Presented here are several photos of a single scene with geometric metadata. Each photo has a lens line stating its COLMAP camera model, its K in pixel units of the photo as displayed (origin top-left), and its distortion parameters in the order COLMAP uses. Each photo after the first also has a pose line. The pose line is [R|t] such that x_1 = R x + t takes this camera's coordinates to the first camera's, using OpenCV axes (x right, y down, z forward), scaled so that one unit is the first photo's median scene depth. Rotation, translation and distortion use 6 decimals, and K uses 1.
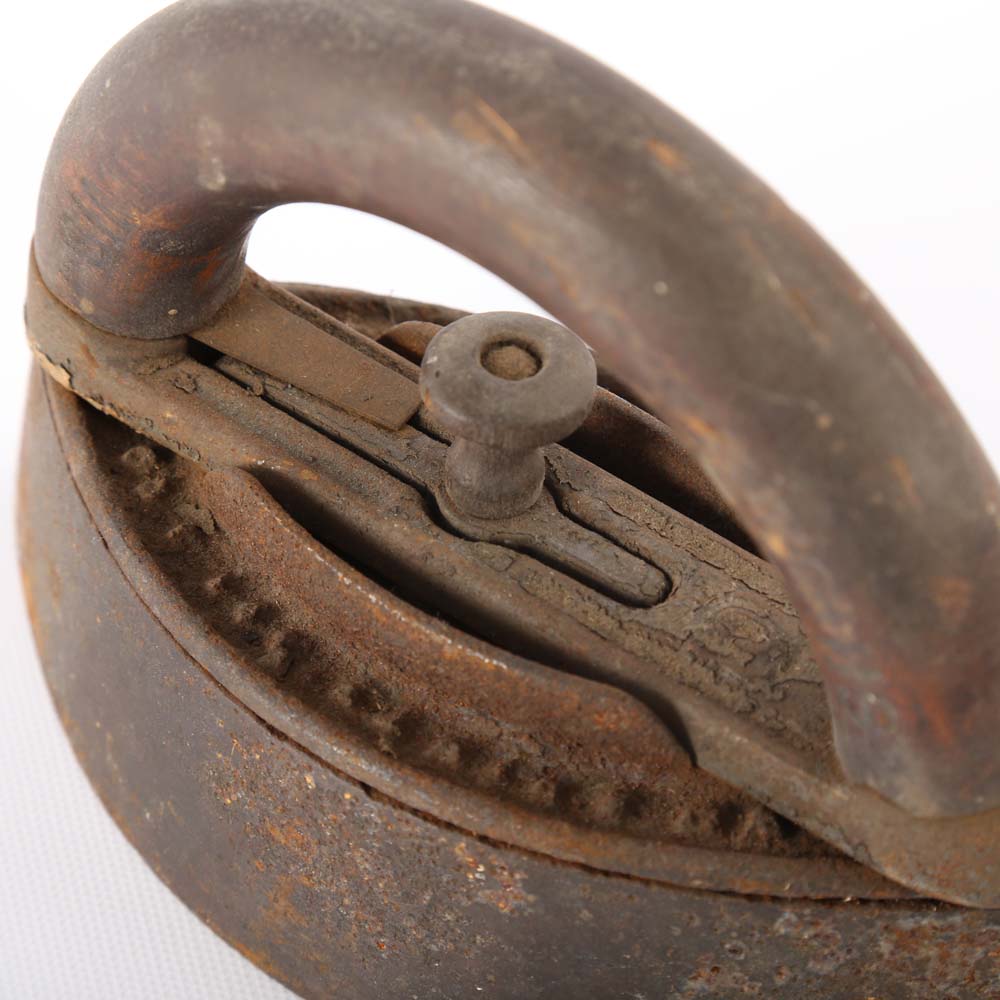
lens RADIAL K [[3590.8, 0, 500.2], [0, 3590.8, 498.7], [0, 0, 1]] dist [0.192298, 0.000000]
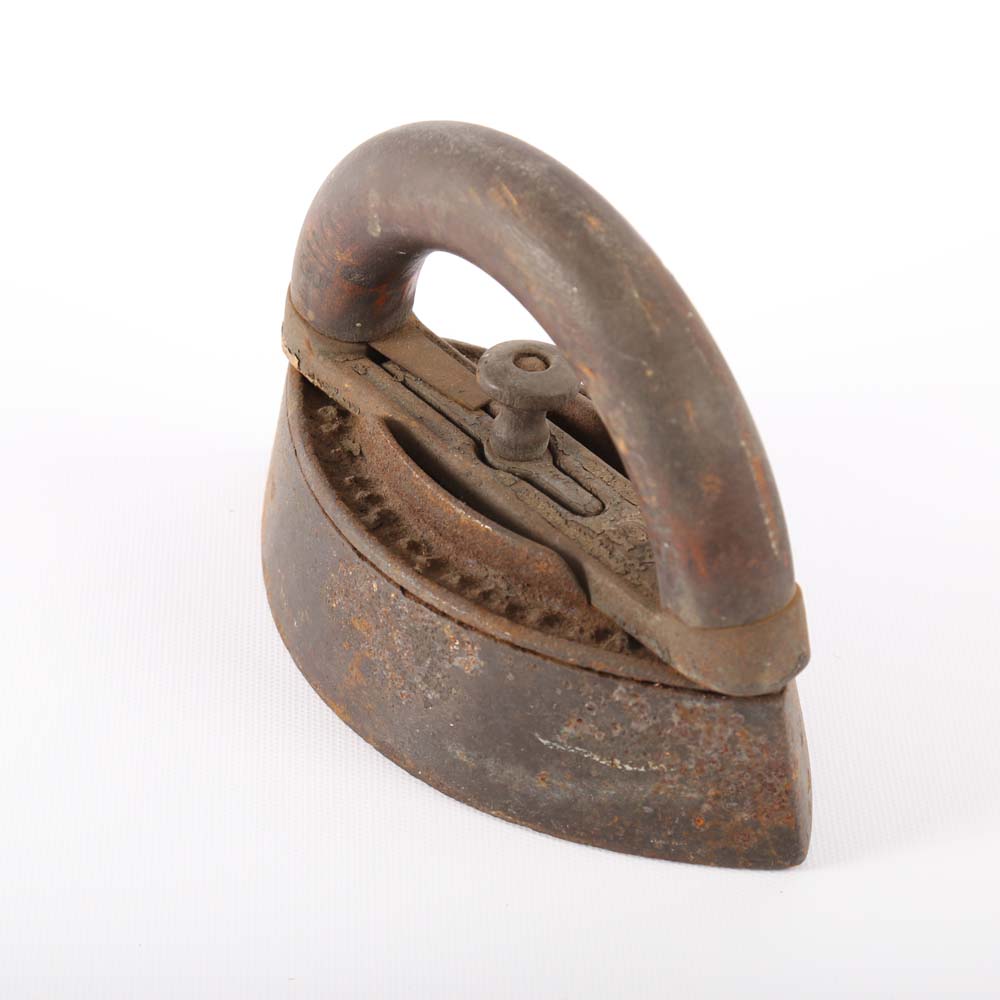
lens RADIAL K [[3590.8, 0, 500.0], [0, 3590.8, 500.0], [0, 0, 1]] dist [0.192298, 0.000000]
pose [[0.973223, 0.150387, -0.173844, 0.301237], [-0.174744, 0.975387, -0.134482, 0.262651], [0.149340, 0.161259, 0.975547, -0.675437]]
